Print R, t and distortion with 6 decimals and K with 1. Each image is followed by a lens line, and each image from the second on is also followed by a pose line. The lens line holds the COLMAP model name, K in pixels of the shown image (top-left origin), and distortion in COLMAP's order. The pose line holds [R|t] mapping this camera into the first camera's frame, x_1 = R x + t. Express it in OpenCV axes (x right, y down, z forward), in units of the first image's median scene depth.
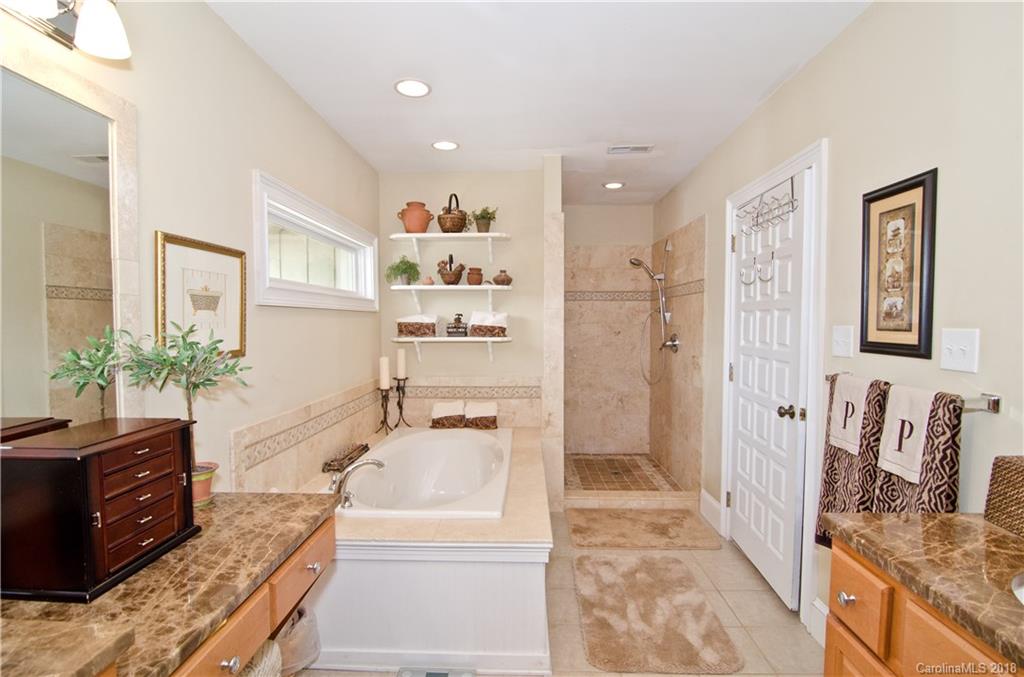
lens RADIAL K [[491.9, 0, 512.0], [0, 491.9, 342.9], [0, 0, 1]] dist [-0.005154, -0.011184]
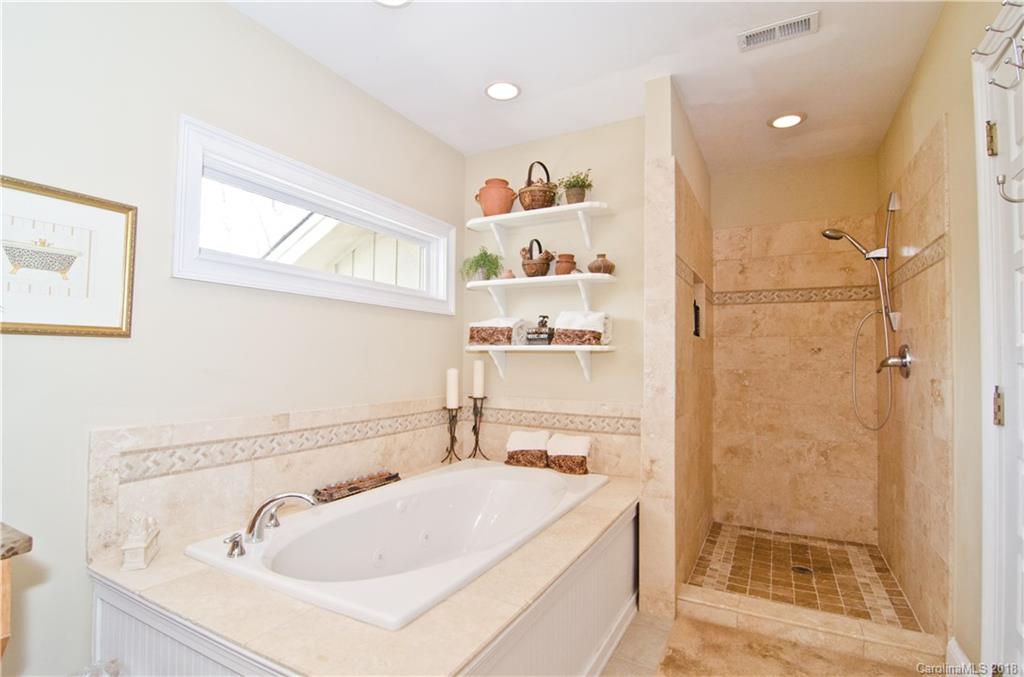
lens RADIAL K [[491.9, 0, 512.0], [0, 491.9, 342.9], [0, 0, 1]] dist [-0.005154, -0.011184]
pose [[0.893509, -0.001428, -0.449043, 0.190523], [-0.032962, 0.997089, -0.068760, 0.037351], [0.447834, 0.076239, 0.890860, 0.303084]]
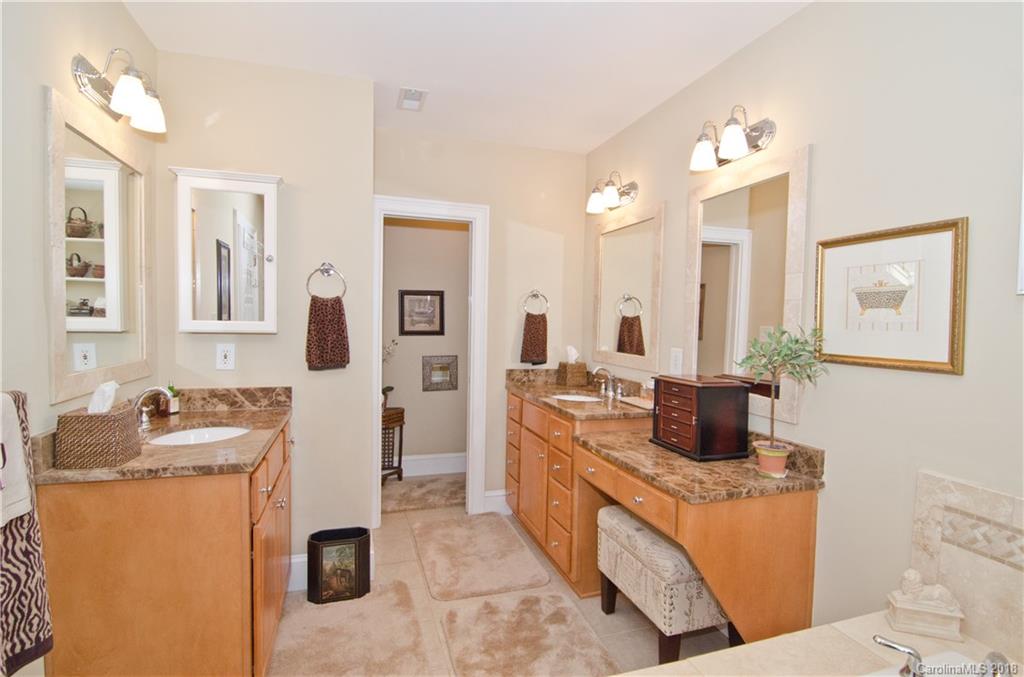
lens RADIAL K [[505.2, 0, 509.1], [0, 505.2, 343.7], [0, 0, 1]] dist [-0.018251, -0.000427]
pose [[-0.943437, -0.001070, -0.331550, 0.136226], [-0.032355, 0.995519, 0.088853, -0.028684], [0.329970, 0.094555, -0.939244, 0.754173]]
